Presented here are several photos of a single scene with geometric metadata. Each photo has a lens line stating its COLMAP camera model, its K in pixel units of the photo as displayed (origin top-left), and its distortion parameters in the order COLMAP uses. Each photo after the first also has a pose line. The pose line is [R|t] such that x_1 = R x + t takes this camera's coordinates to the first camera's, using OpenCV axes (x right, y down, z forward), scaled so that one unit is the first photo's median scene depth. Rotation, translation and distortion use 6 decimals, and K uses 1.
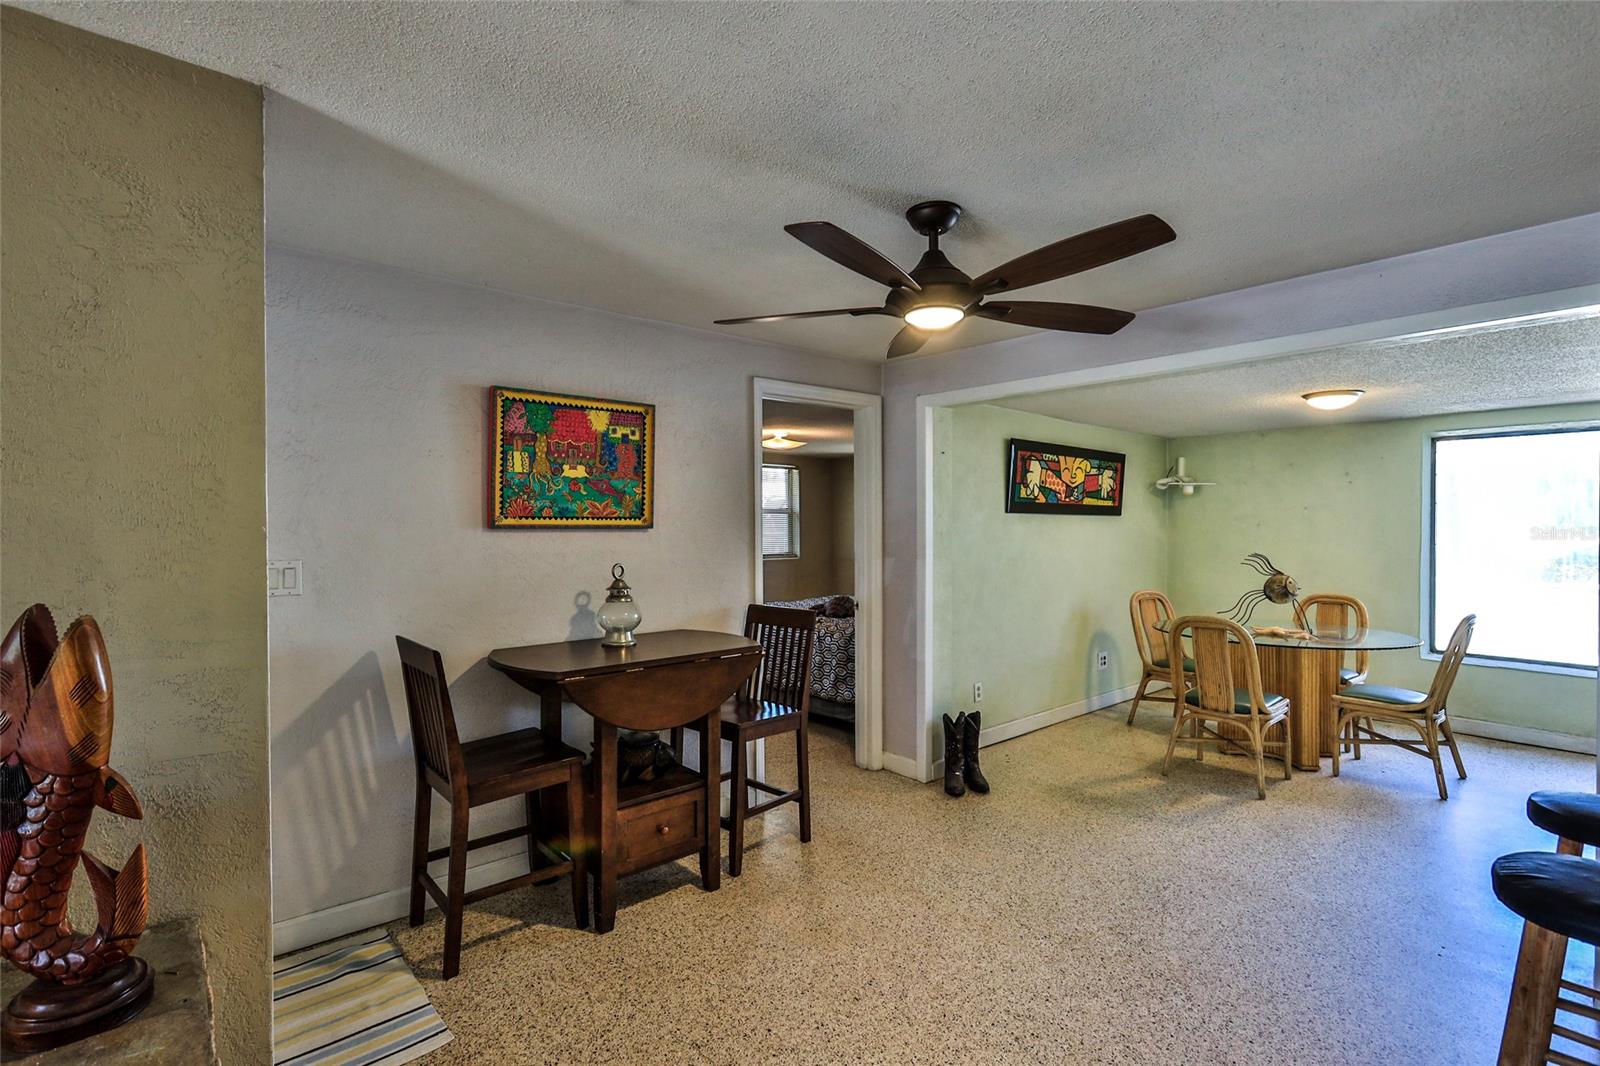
lens RADIAL K [[741.5, 0, 796.7], [0, 741.5, 536.5], [0, 0, 1]] dist [-0.010855, 0.002194]
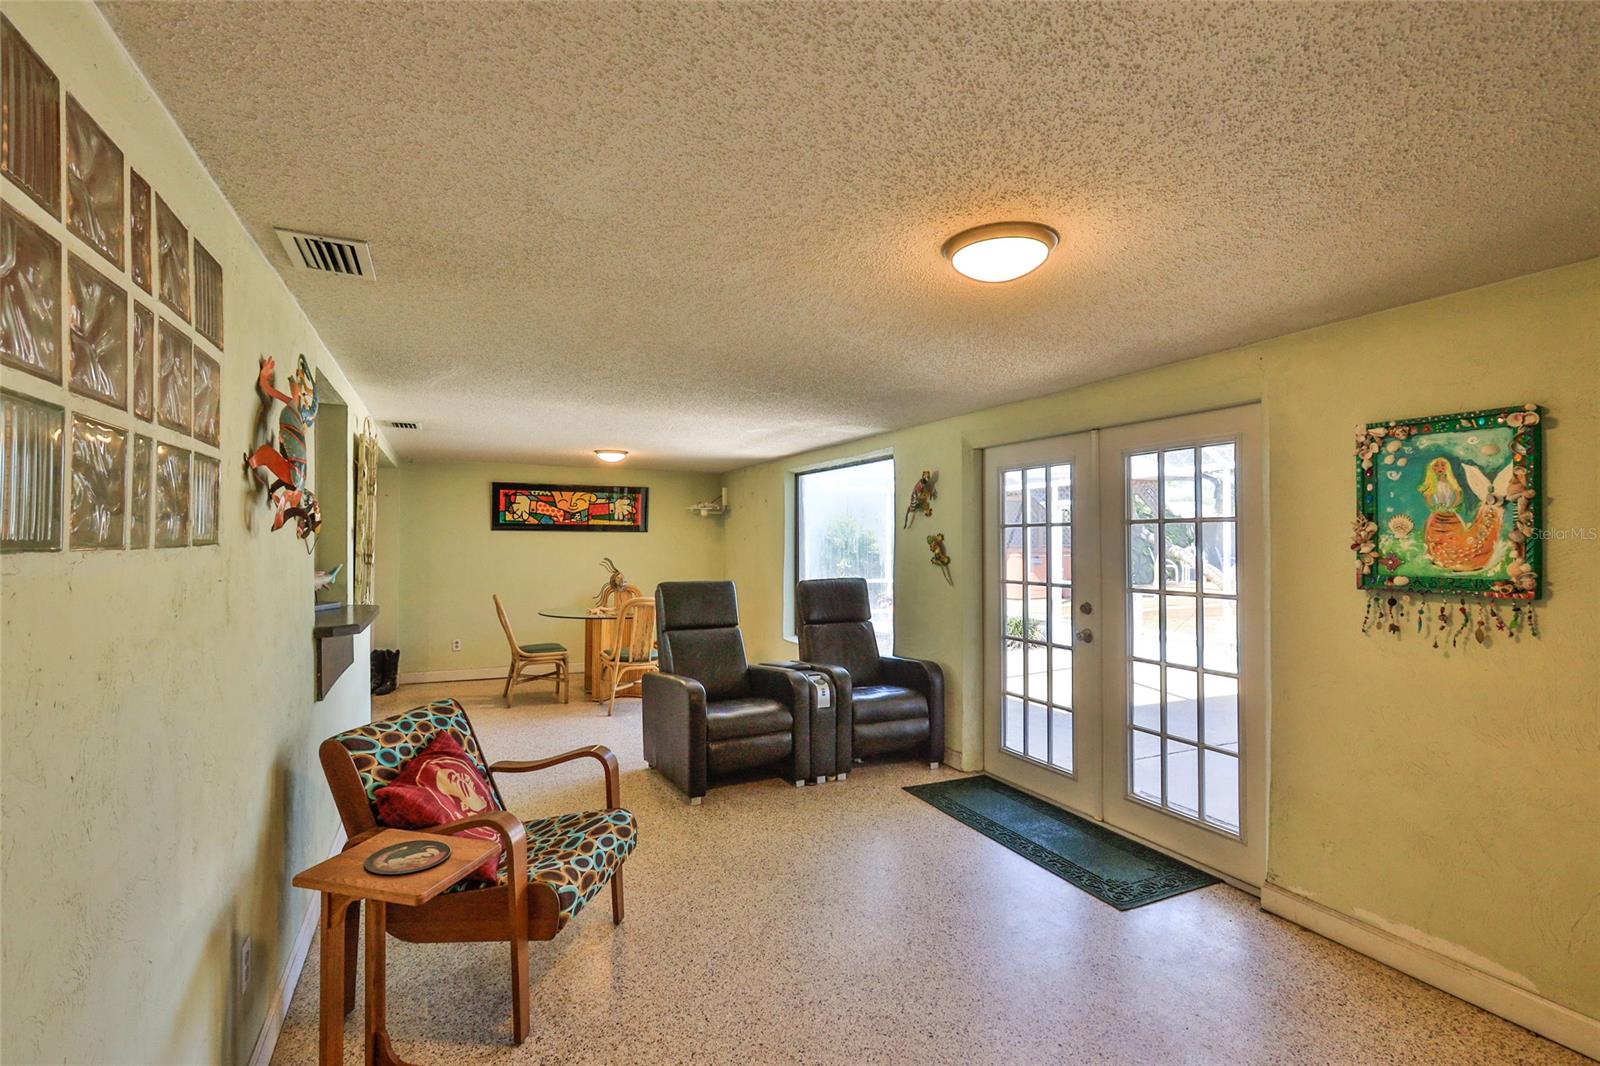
lens RADIAL K [[741.5, 0, 796.8], [0, 741.5, 532.6], [0, 0, 1]] dist [-0.010855, 0.002194]
pose [[0.960175, 0.001029, -0.279398, 1.250218], [-0.005893, 0.999845, -0.016568, -0.006630], [0.279337, 0.017555, 0.960033, -0.269456]]
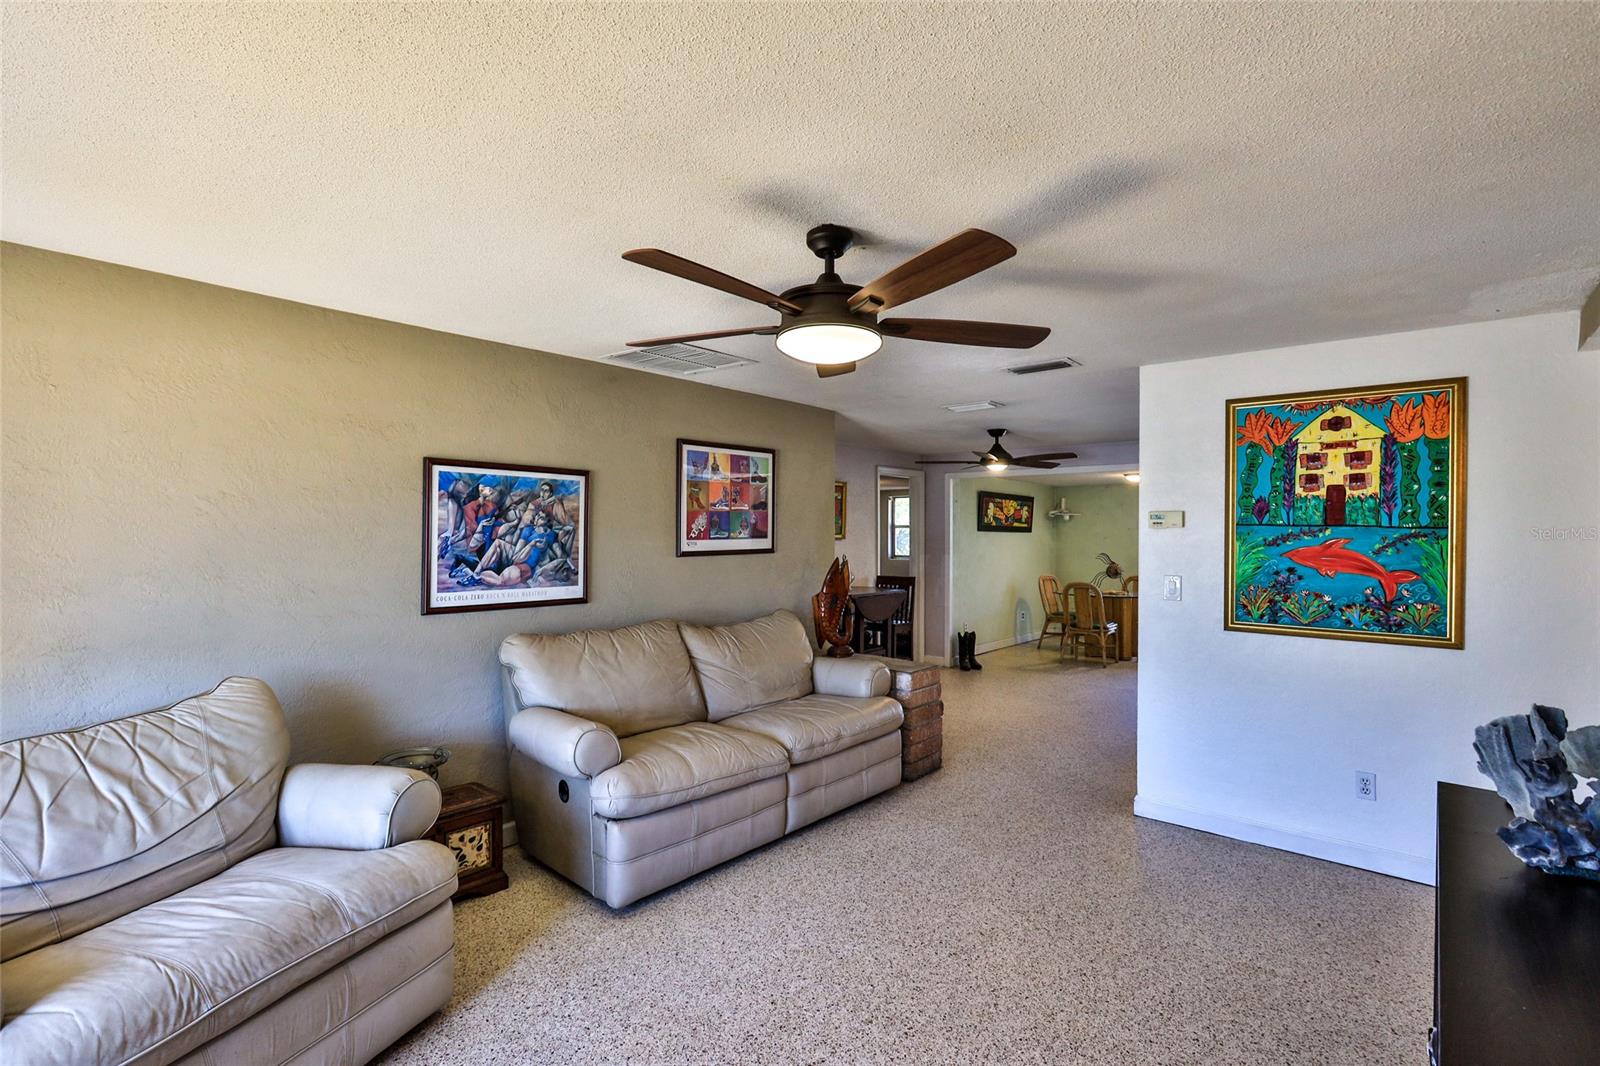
lens RADIAL K [[741.5, 0, 802.9], [0, 741.5, 531.3], [0, 0, 1]] dist [-0.010855, 0.002194]
pose [[0.986809, 0.011372, 0.161490, -0.419304], [-0.008840, 0.999827, -0.016389, 0.002034], [-0.161648, 0.014745, 0.986738, -0.704479]]
